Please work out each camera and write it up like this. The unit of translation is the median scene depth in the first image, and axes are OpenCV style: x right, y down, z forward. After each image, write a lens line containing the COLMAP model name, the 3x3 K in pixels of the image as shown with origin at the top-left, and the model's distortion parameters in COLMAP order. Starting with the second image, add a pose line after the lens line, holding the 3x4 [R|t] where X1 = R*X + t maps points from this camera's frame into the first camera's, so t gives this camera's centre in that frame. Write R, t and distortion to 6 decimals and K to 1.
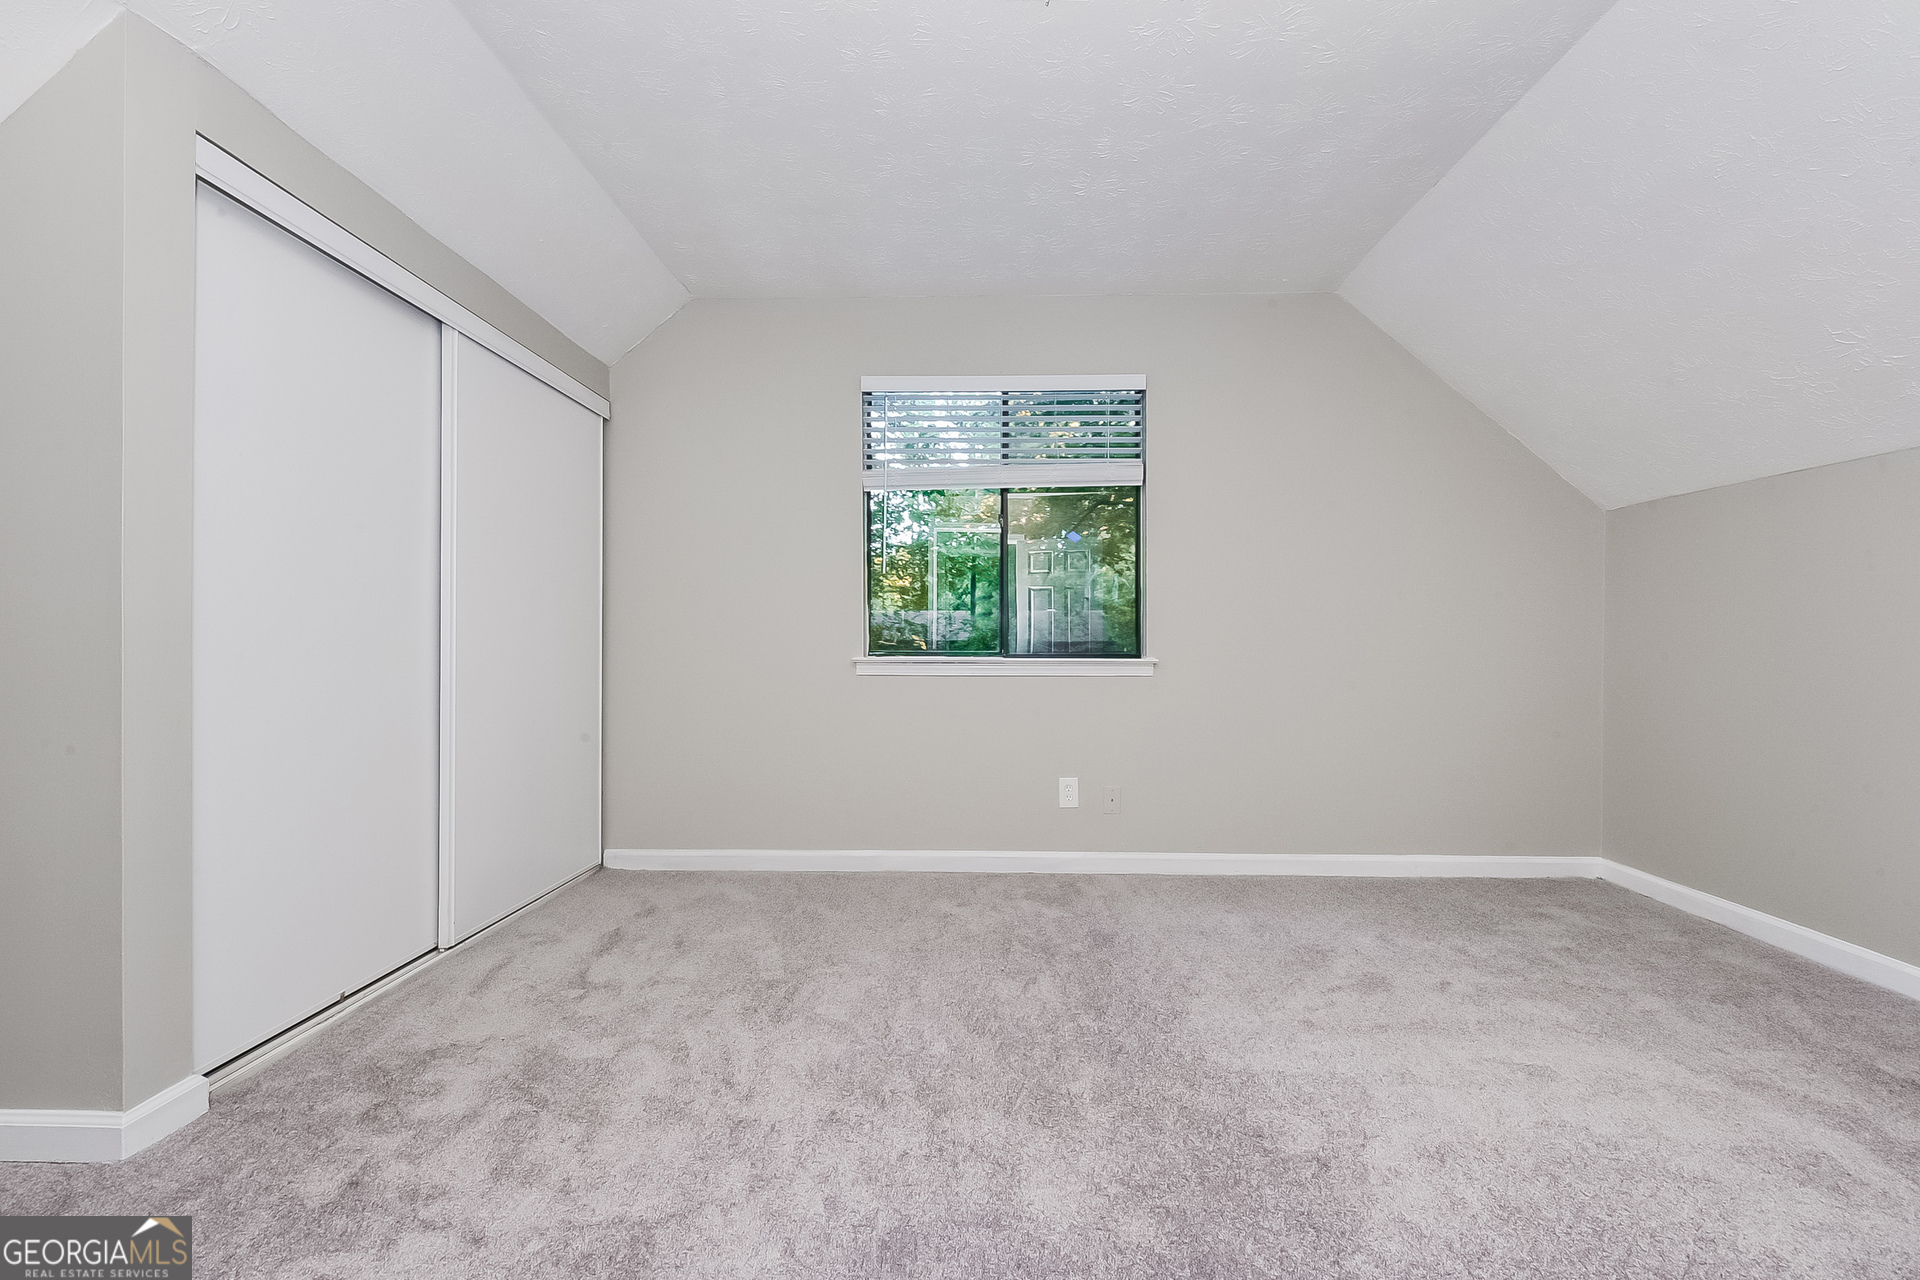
lens RADIAL K [[775.9, 0, 960.0], [0, 775.9, 640.0], [0, 0, 1]] dist [-0.001232, -0.000168]
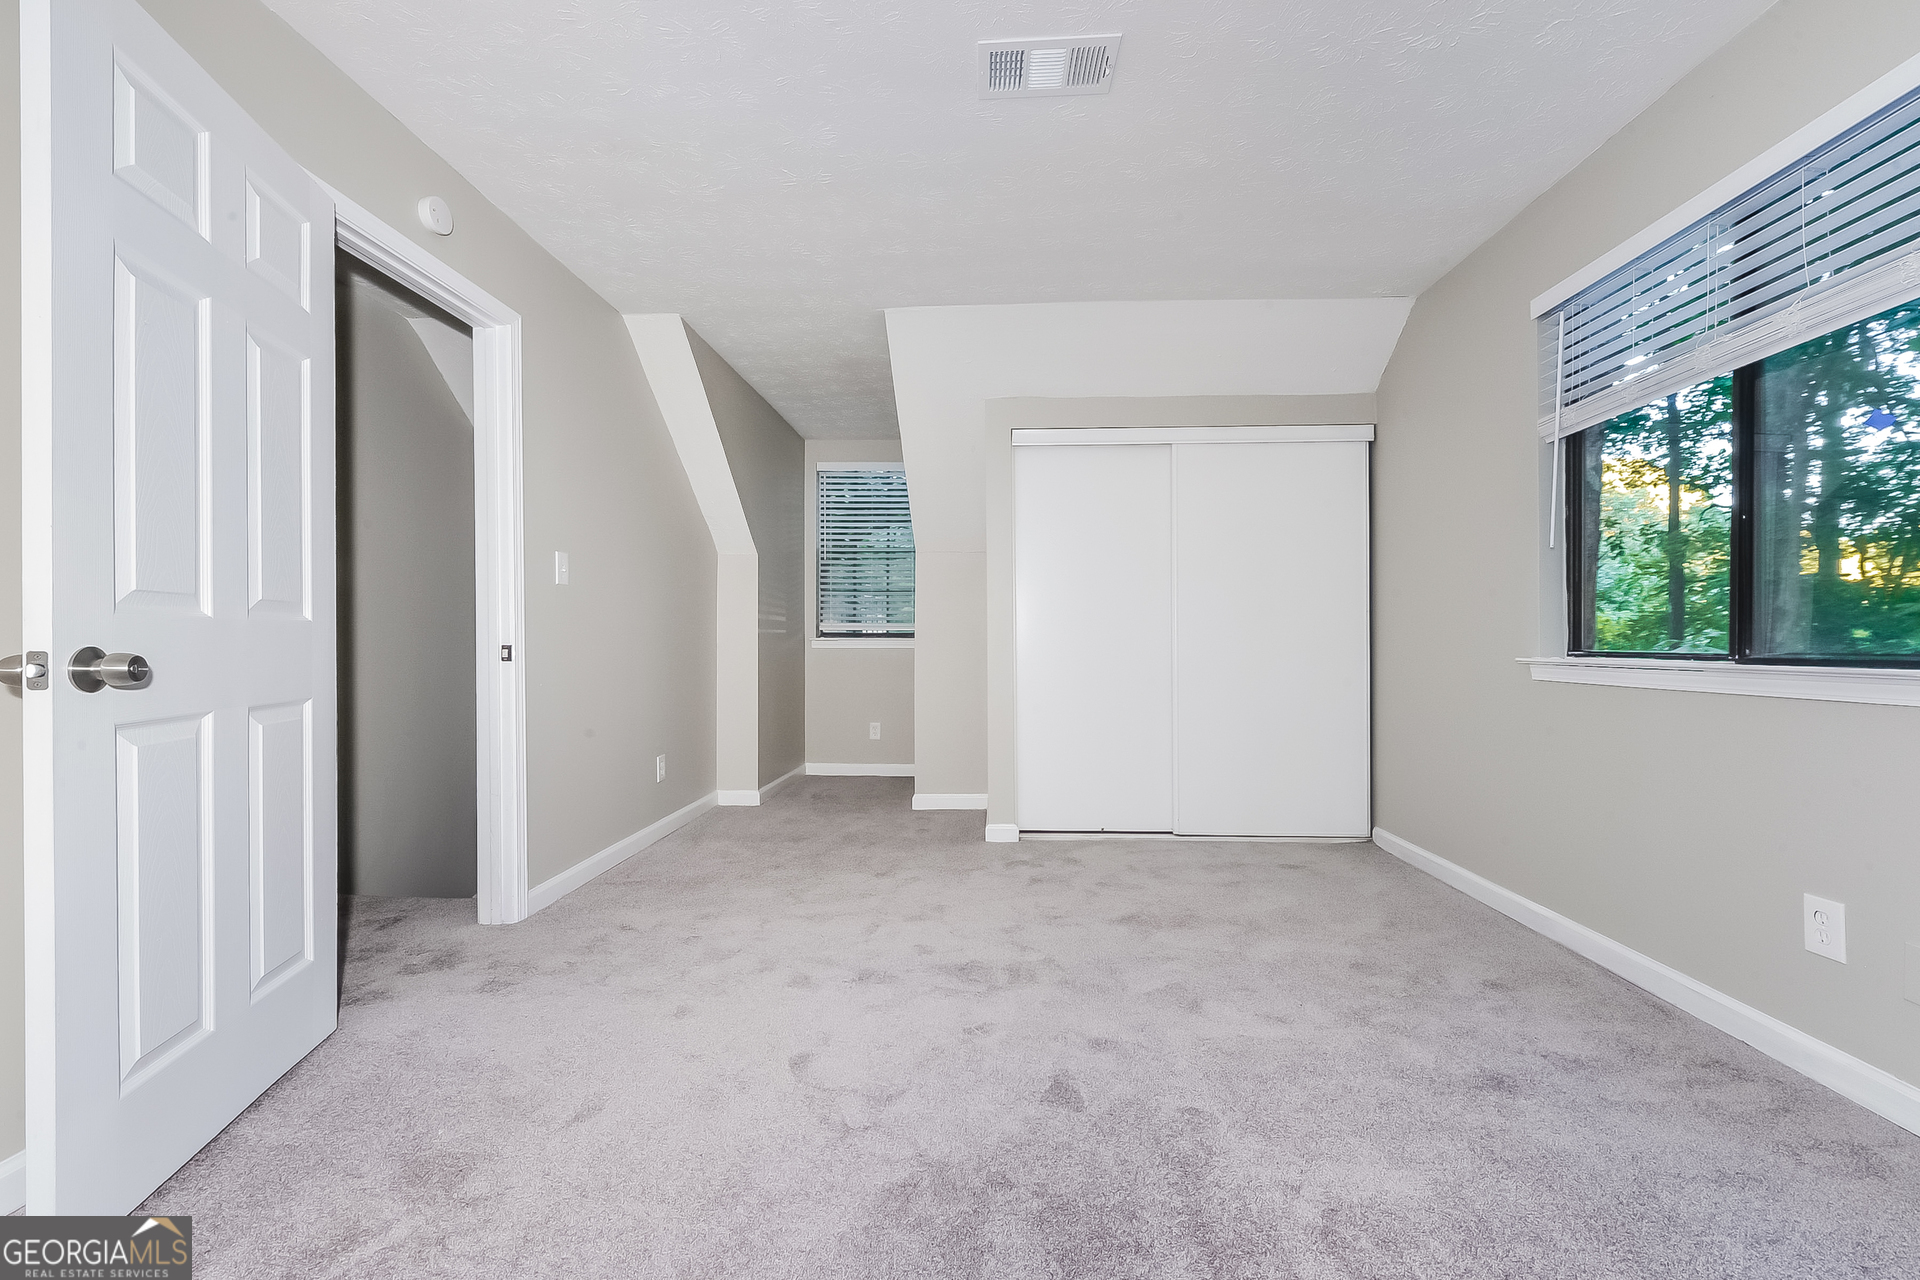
lens RADIAL K [[790.4, 0, 960.0], [0, 790.4, 640.0], [0, 0, 1]] dist [0.000350, 0.000071]
pose [[-0.021536, 0.000236, -0.999768, 0.698863], [0.005128, 0.999987, 0.000126, 0.000949], [0.999755, -0.005124, -0.021537, 0.443606]]
